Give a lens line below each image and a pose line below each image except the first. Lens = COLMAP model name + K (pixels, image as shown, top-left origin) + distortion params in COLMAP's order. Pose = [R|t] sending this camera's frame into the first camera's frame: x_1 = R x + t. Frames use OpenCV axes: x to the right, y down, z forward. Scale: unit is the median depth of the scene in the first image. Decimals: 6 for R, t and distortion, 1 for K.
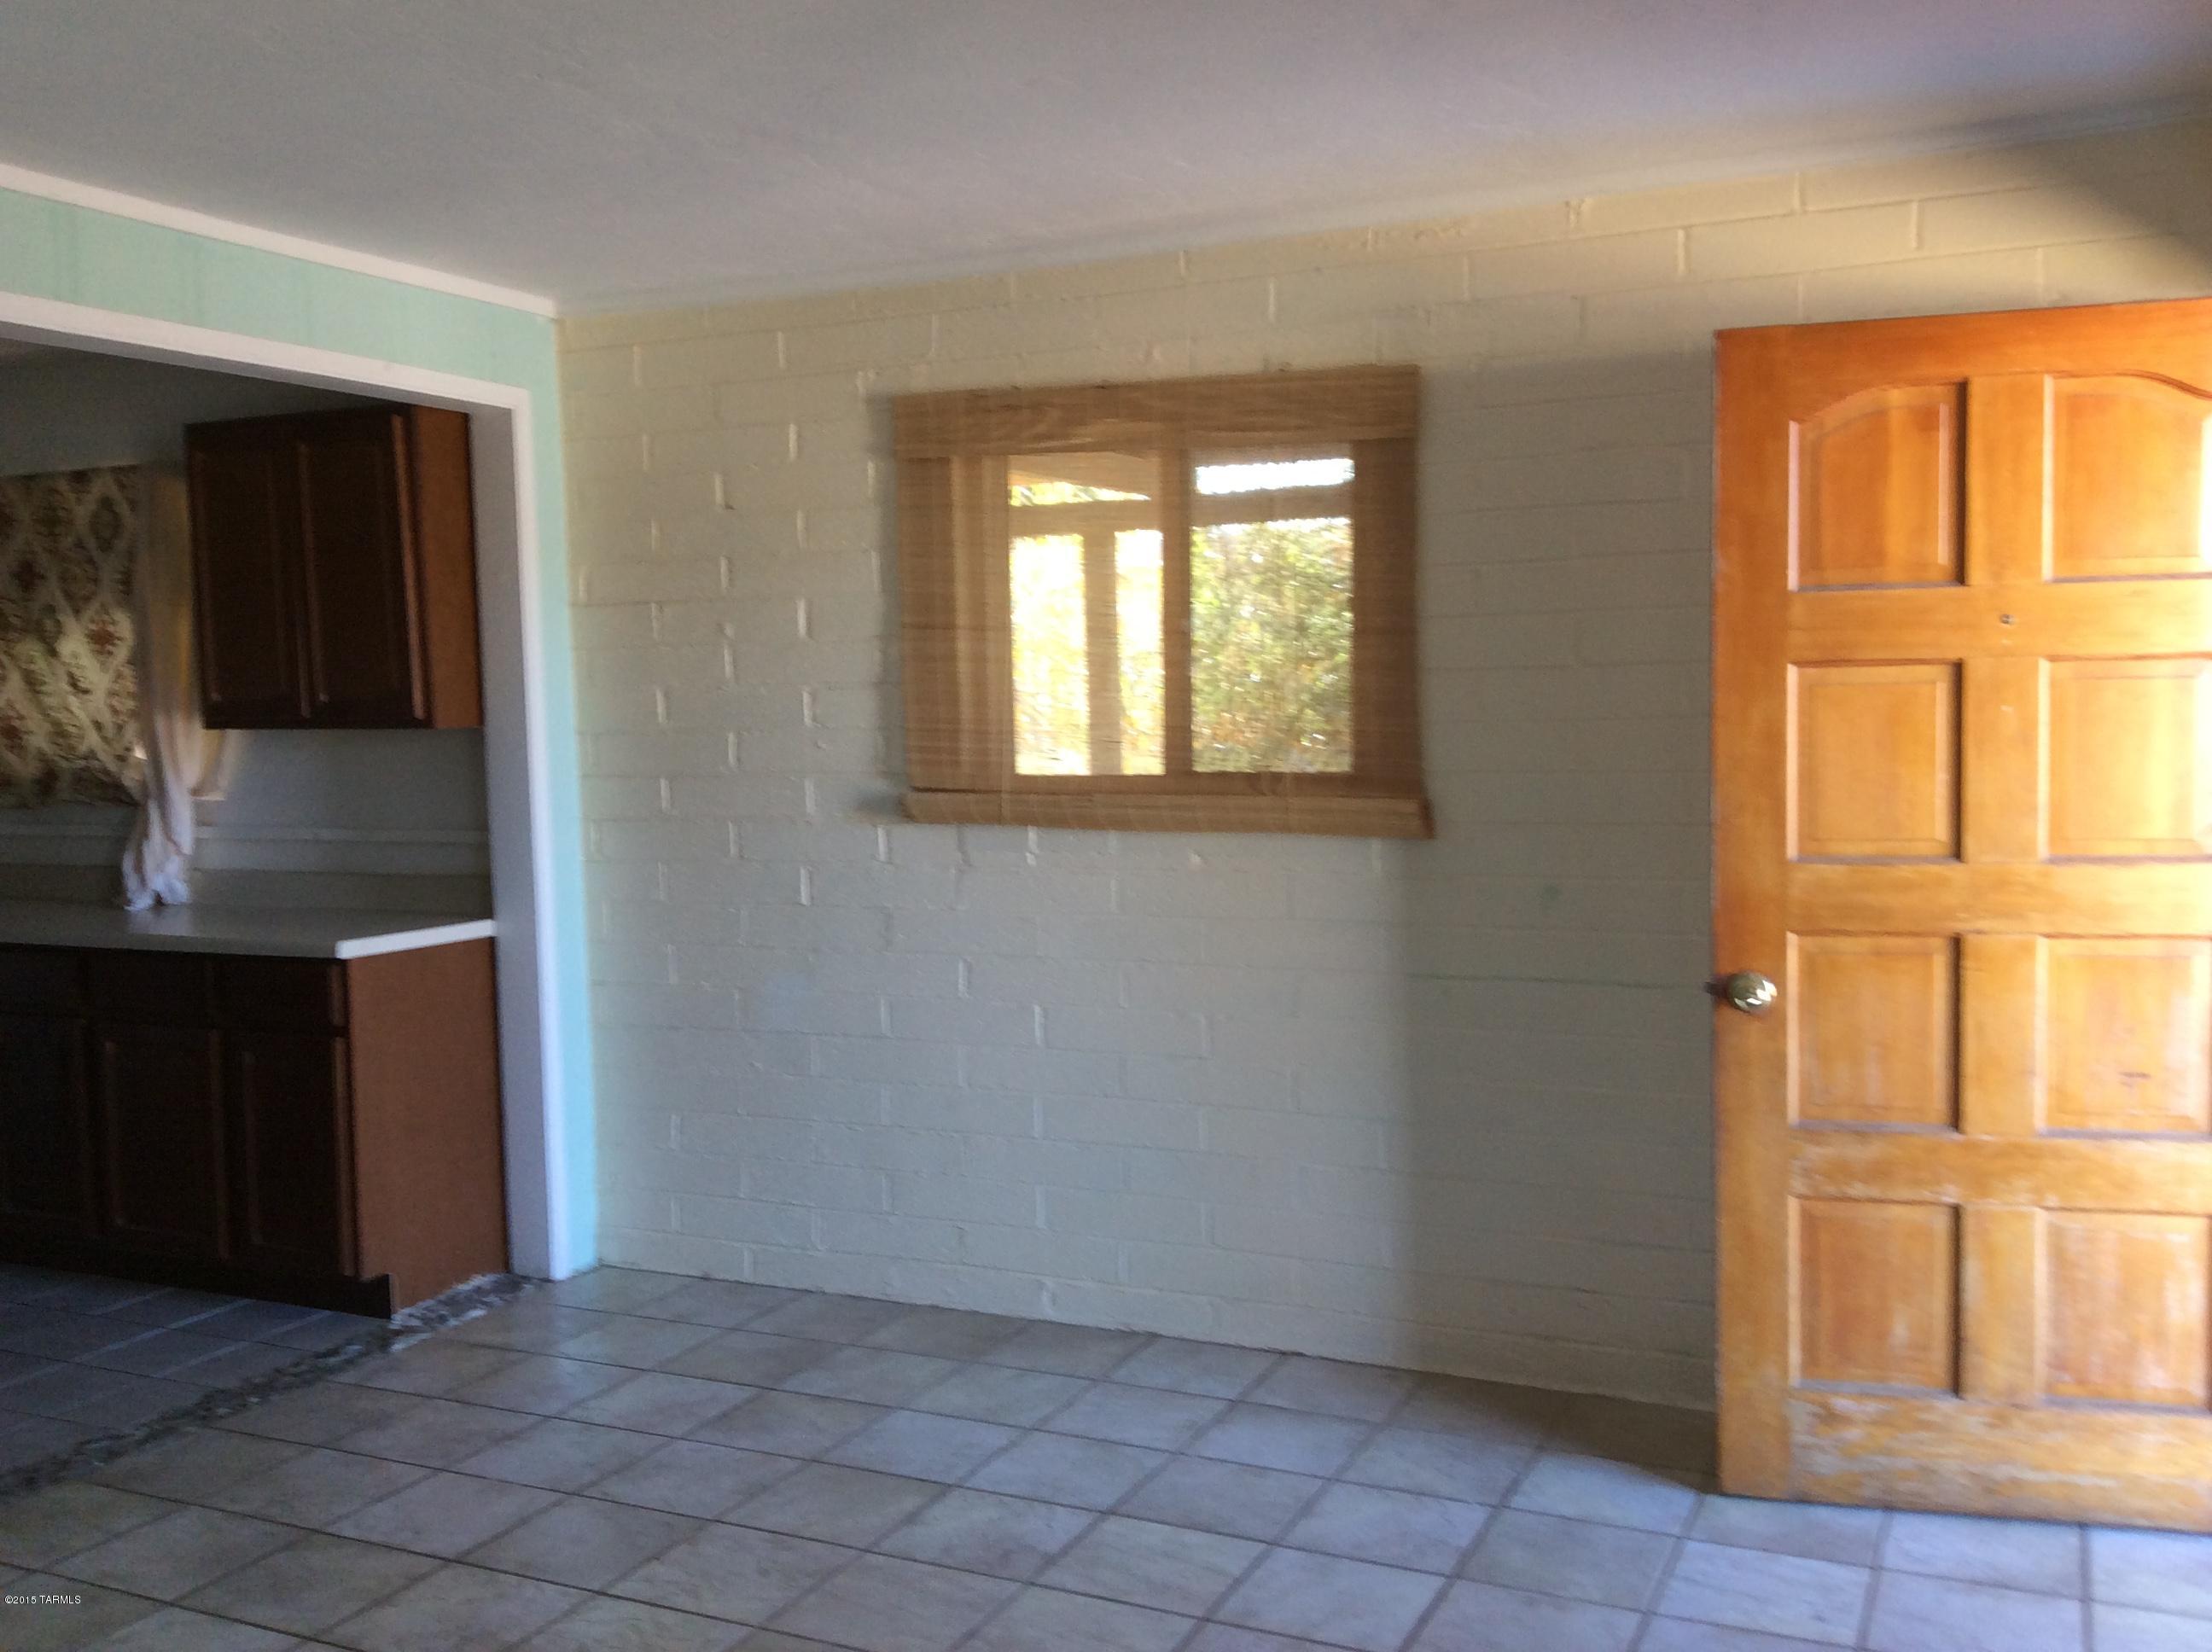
lens RADIAL K [[2043.3, 0, 1077.6], [0, 2043.3, 845.3], [0, 0, 1]] dist [0.189582, -0.371742]
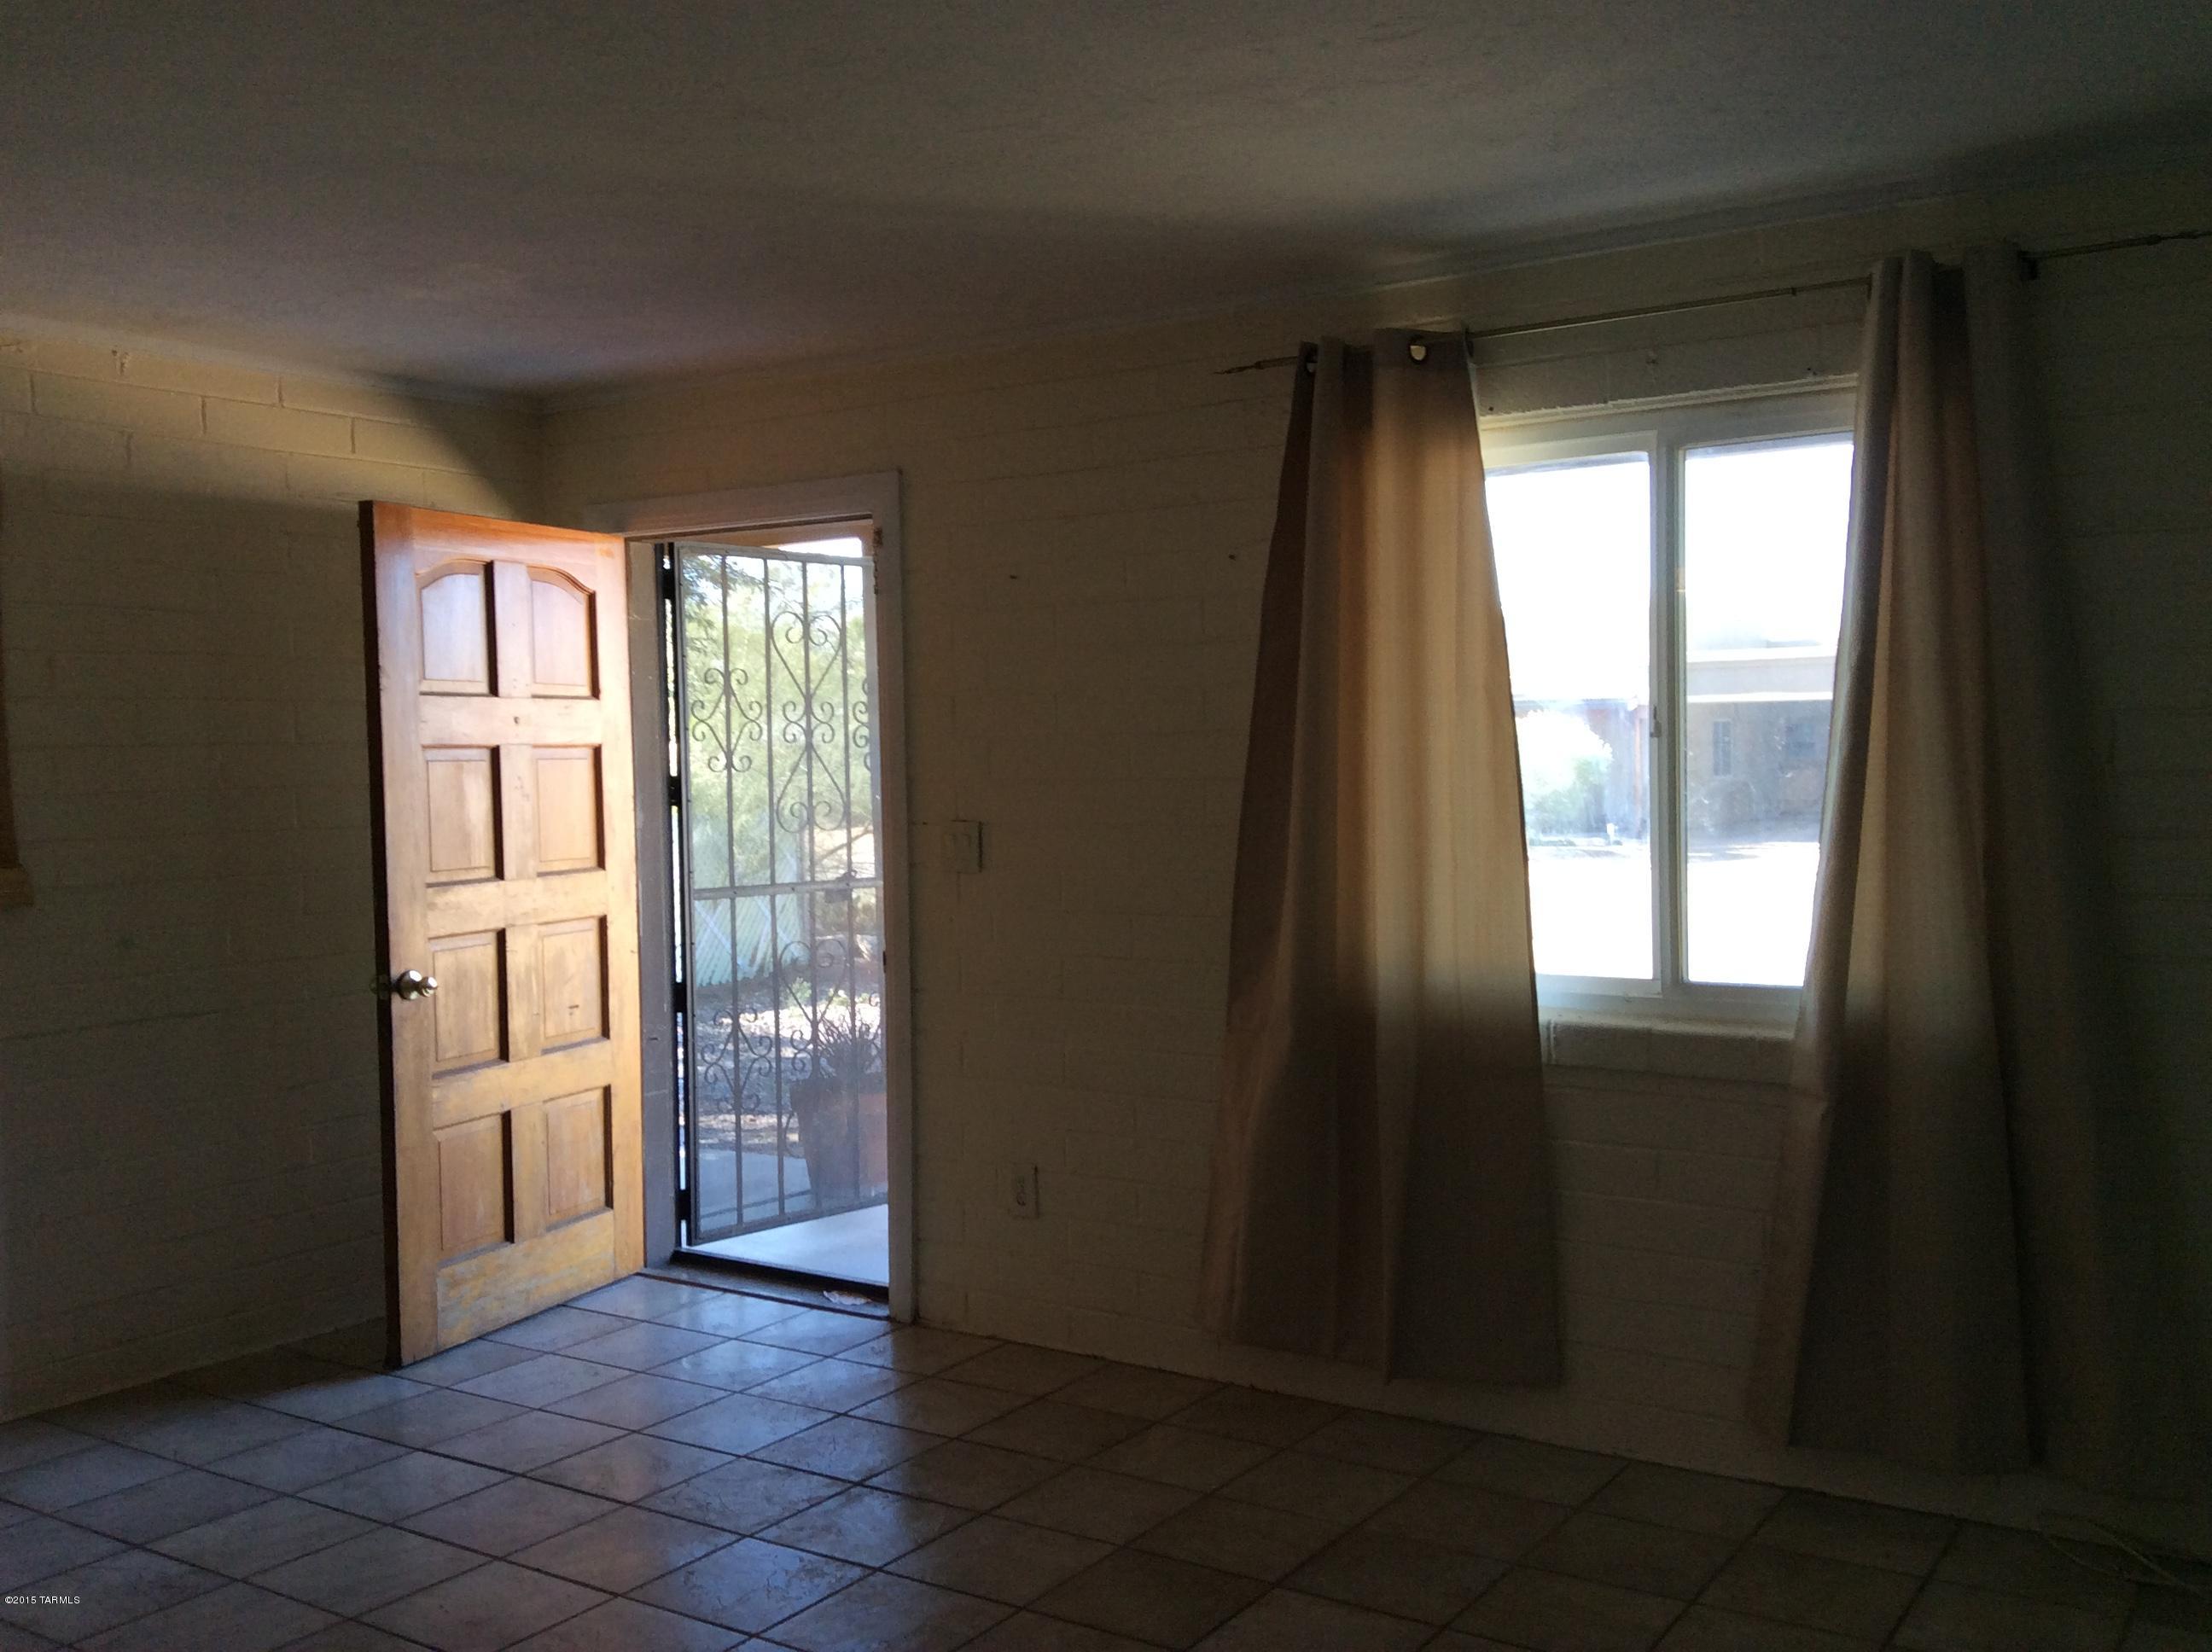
lens RADIAL K [[2092.5, 0, 1106.0], [0, 2092.5, 826.0], [0, 0, 1]] dist [-0.005199, -0.000681]
pose [[0.136771, -0.018825, 0.990424, -0.959943], [0.090158, 0.995906, 0.006479, -0.000242], [-0.986491, 0.088408, 0.137909, 0.350606]]
